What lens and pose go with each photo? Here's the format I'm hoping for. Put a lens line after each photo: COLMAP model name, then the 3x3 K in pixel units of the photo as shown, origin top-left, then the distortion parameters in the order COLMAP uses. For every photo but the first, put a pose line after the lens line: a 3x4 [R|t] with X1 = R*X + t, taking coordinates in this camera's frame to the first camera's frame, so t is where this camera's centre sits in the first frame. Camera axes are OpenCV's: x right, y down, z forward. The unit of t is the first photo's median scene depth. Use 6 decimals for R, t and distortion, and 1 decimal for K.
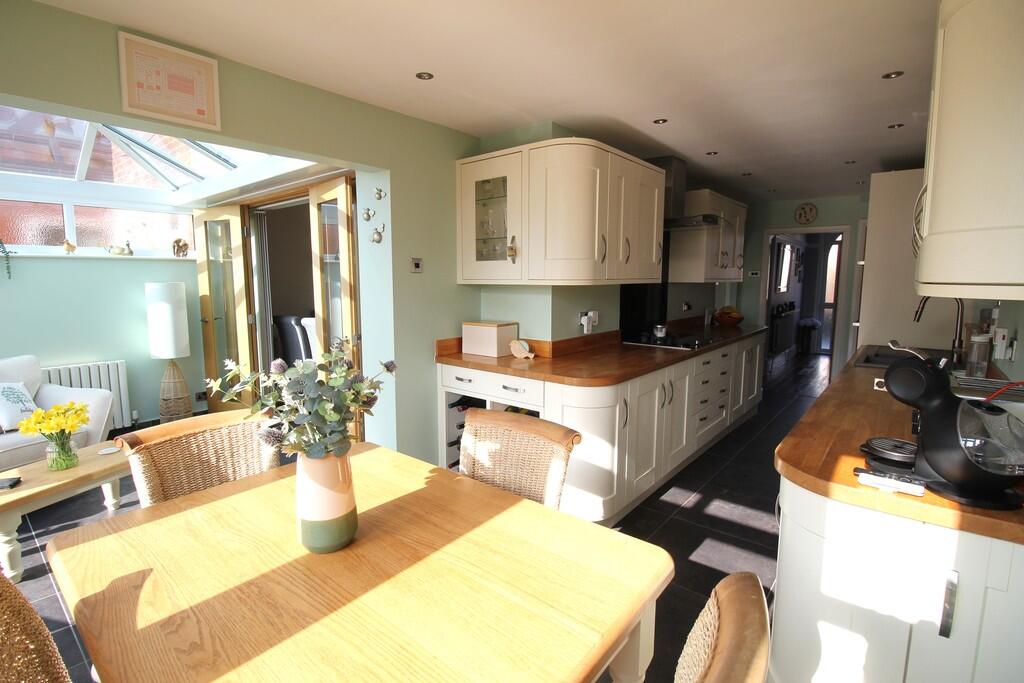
lens RADIAL K [[483.2, 0, 512.5], [0, 483.2, 339.6], [0, 0, 1]] dist [-0.016517, -0.008618]
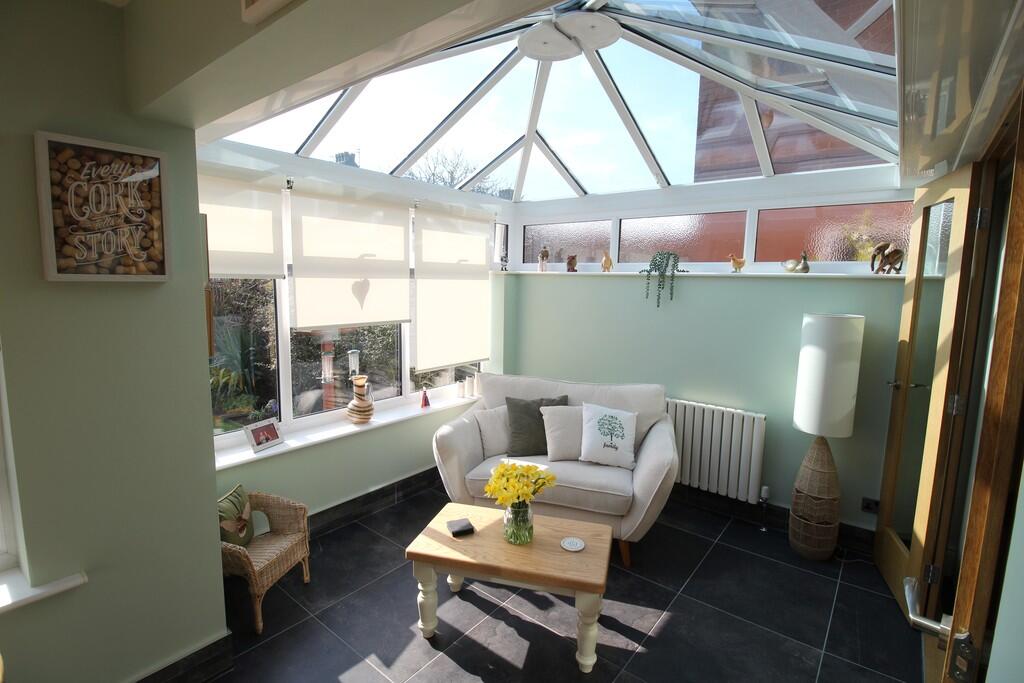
lens RADIAL K [[483.2, 0, 512.2], [0, 483.2, 350.2], [0, 0, 1]] dist [-0.016517, -0.008618]
pose [[0.004660, 0.136009, -0.990697, -0.098110], [-0.143332, 0.980569, 0.133944, -0.096350], [0.989664, 0.141375, 0.024064, 0.568807]]
